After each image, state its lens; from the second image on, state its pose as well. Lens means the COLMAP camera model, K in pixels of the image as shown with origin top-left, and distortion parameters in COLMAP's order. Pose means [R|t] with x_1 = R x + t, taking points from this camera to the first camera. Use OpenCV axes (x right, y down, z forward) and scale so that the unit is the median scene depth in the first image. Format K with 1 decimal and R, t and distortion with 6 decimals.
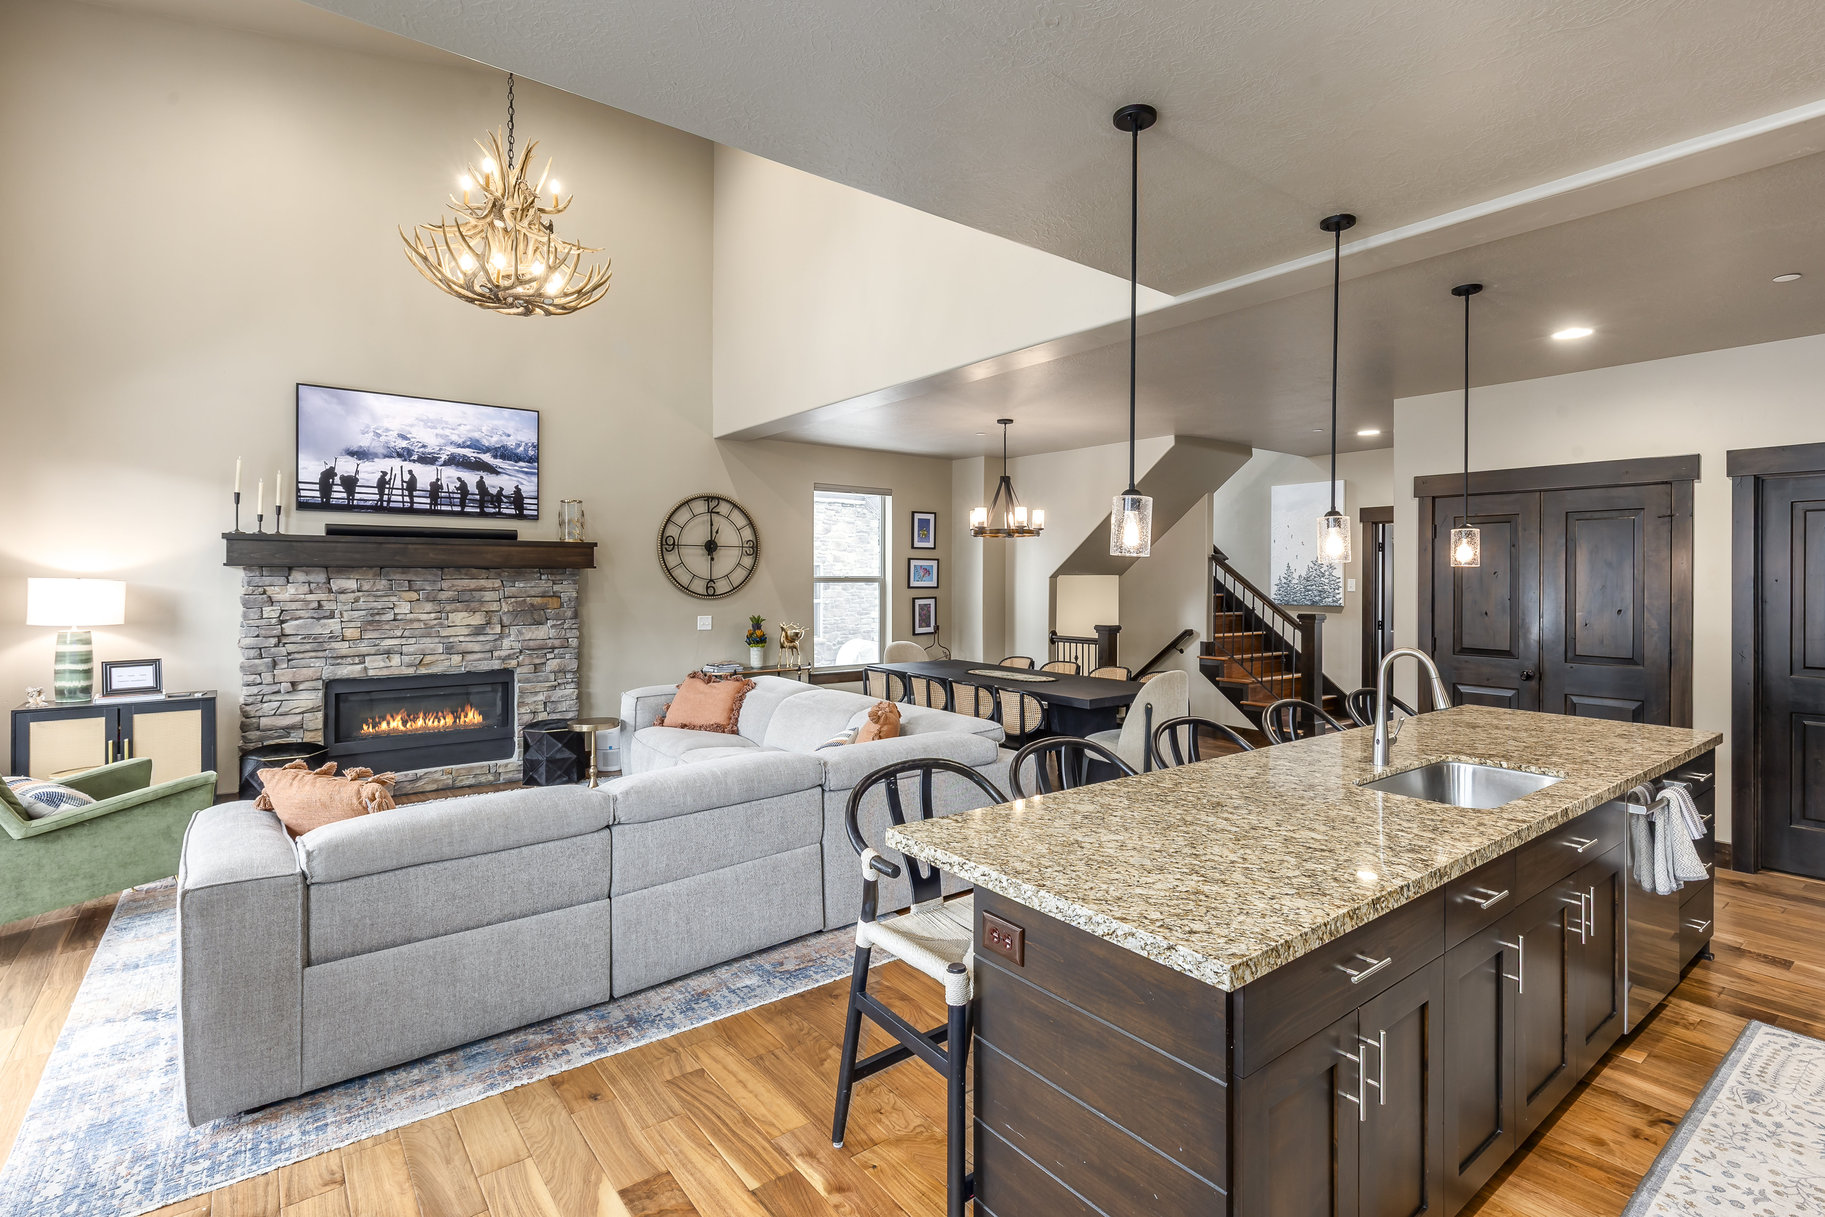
lens RADIAL K [[871.4, 0, 968.7], [0, 871.4, 579.9], [0, 0, 1]] dist [0.003619, 0.000785]
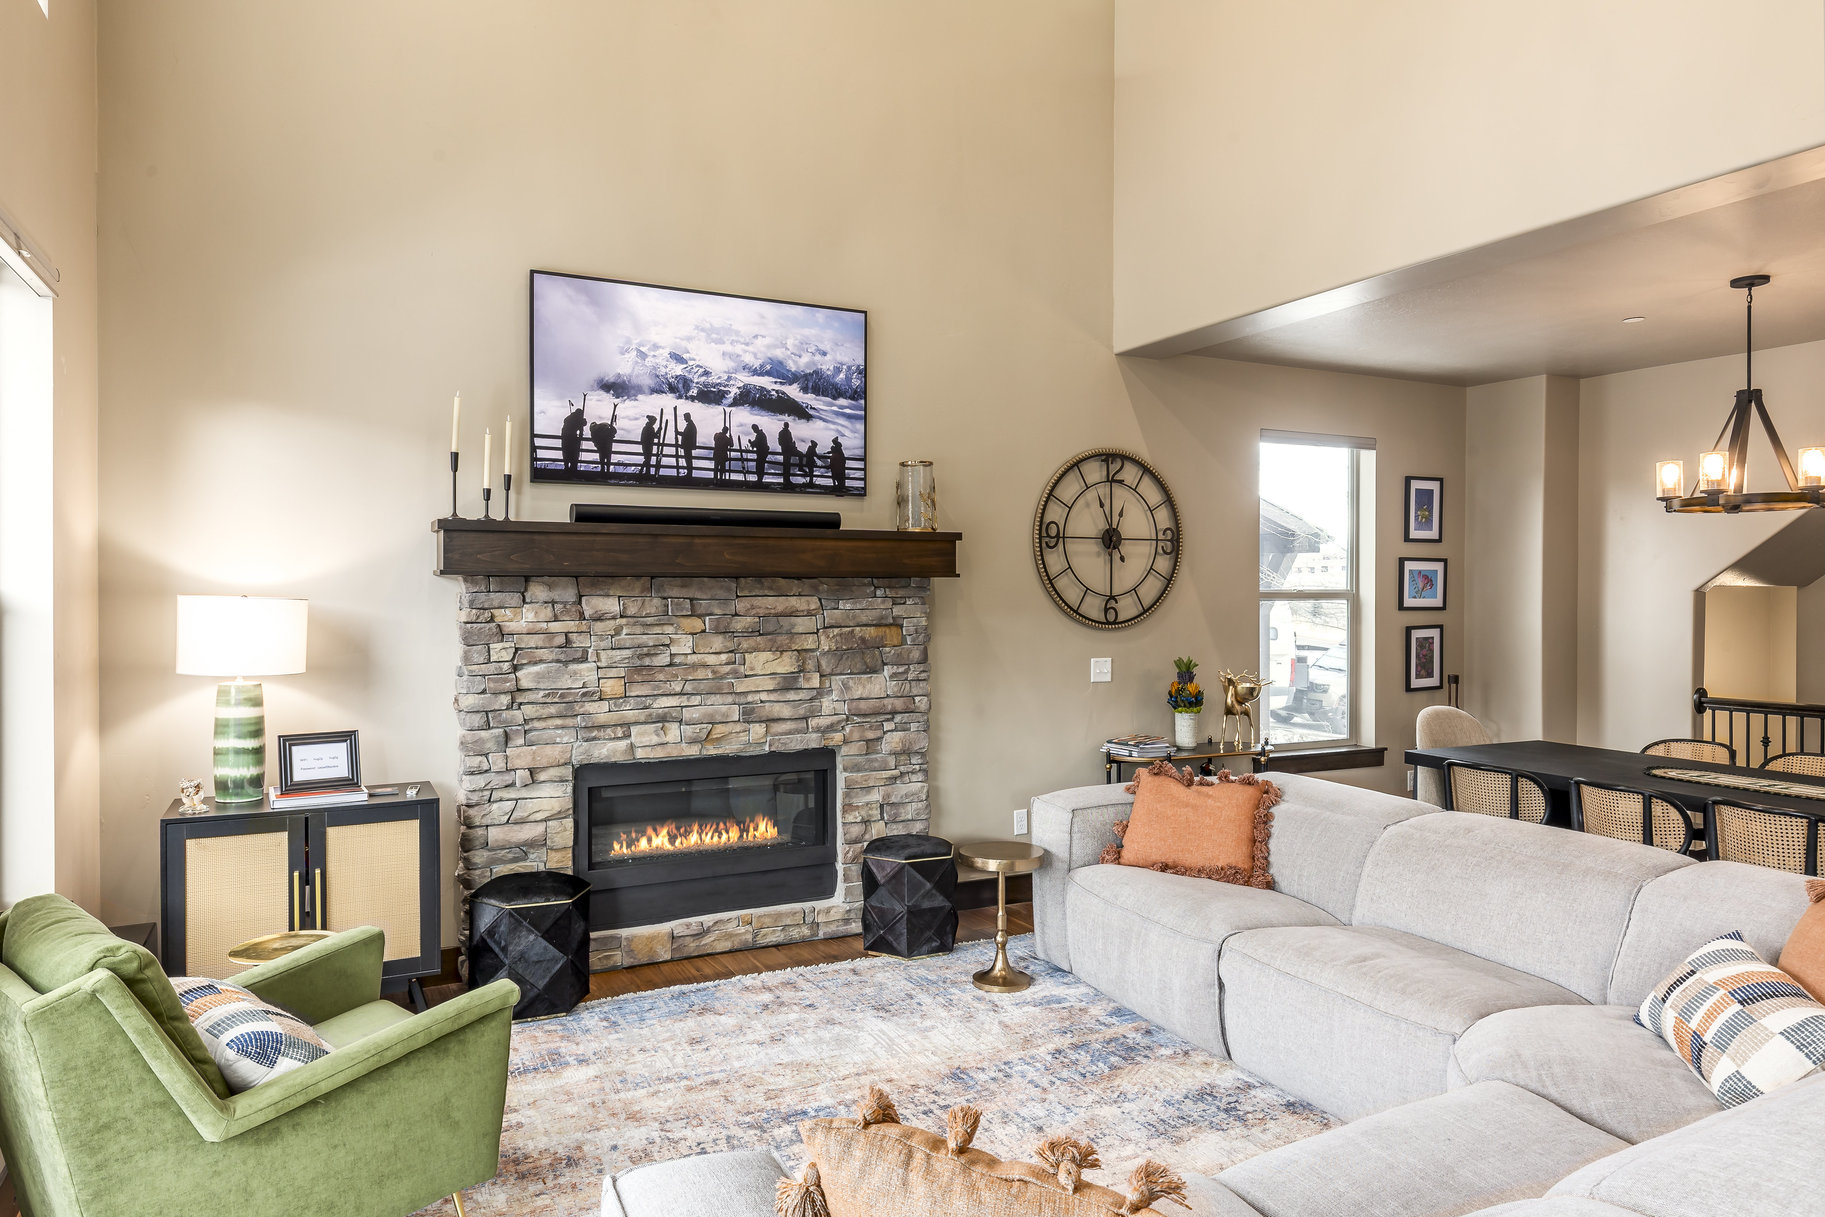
lens RADIAL K [[1146.2, 0, 894.2], [0, 1146.2, 605.3], [0, 0, 1]] dist [0.007669, 0.000571]
pose [[0.975004, 0.000806, -0.222187, -0.333998], [0.001399, 0.999951, 0.009770, -0.002218], [0.222184, -0.009837, 0.974955, 0.270634]]
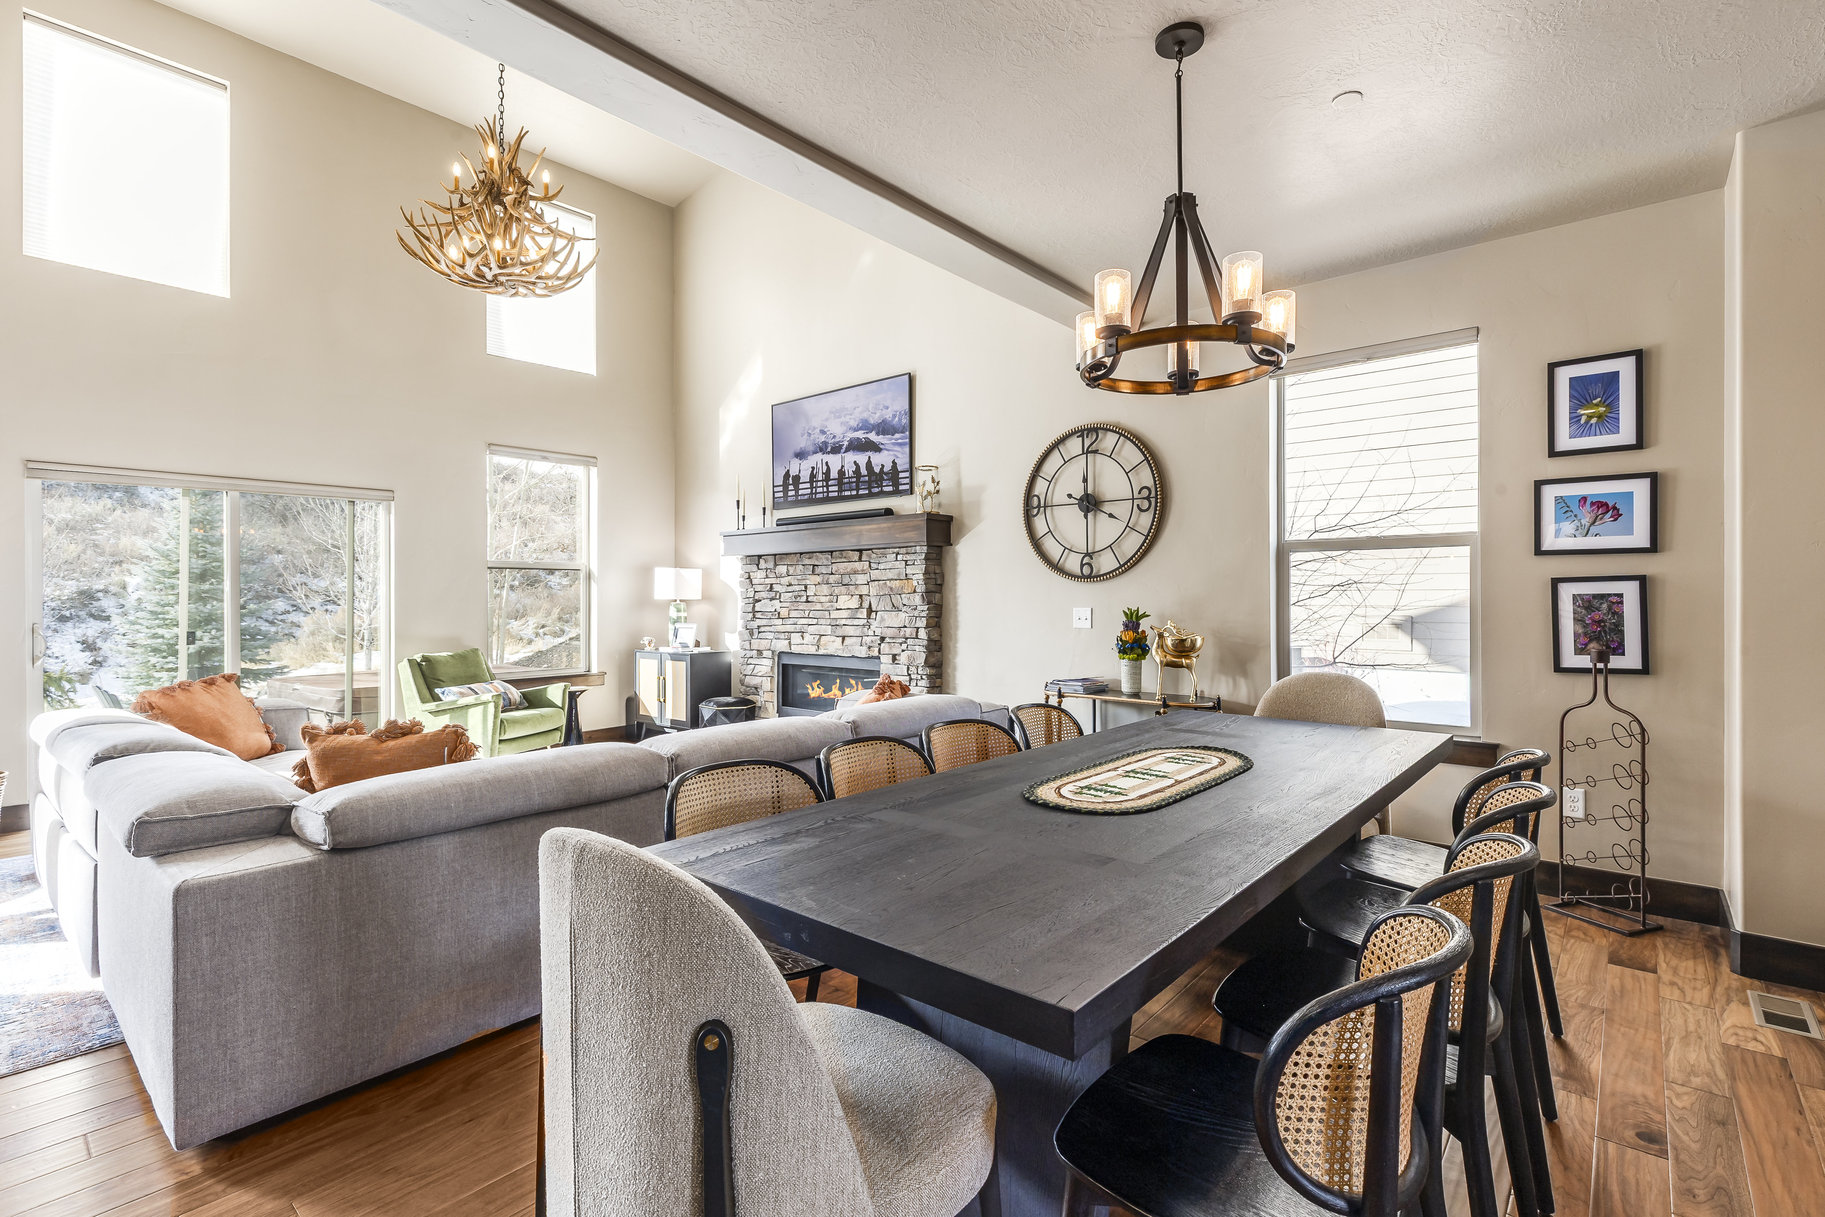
lens RADIAL K [[835.5, 0, 914.9], [0, 835.5, 608.1], [0, 0, 1]] dist [-0.004293, -0.000908]
pose [[0.171659, 0.007112, -0.985131, 0.391700], [0.000259, 0.999974, 0.007265, 0.046340], [0.985156, -0.001502, 0.171653, 0.949562]]
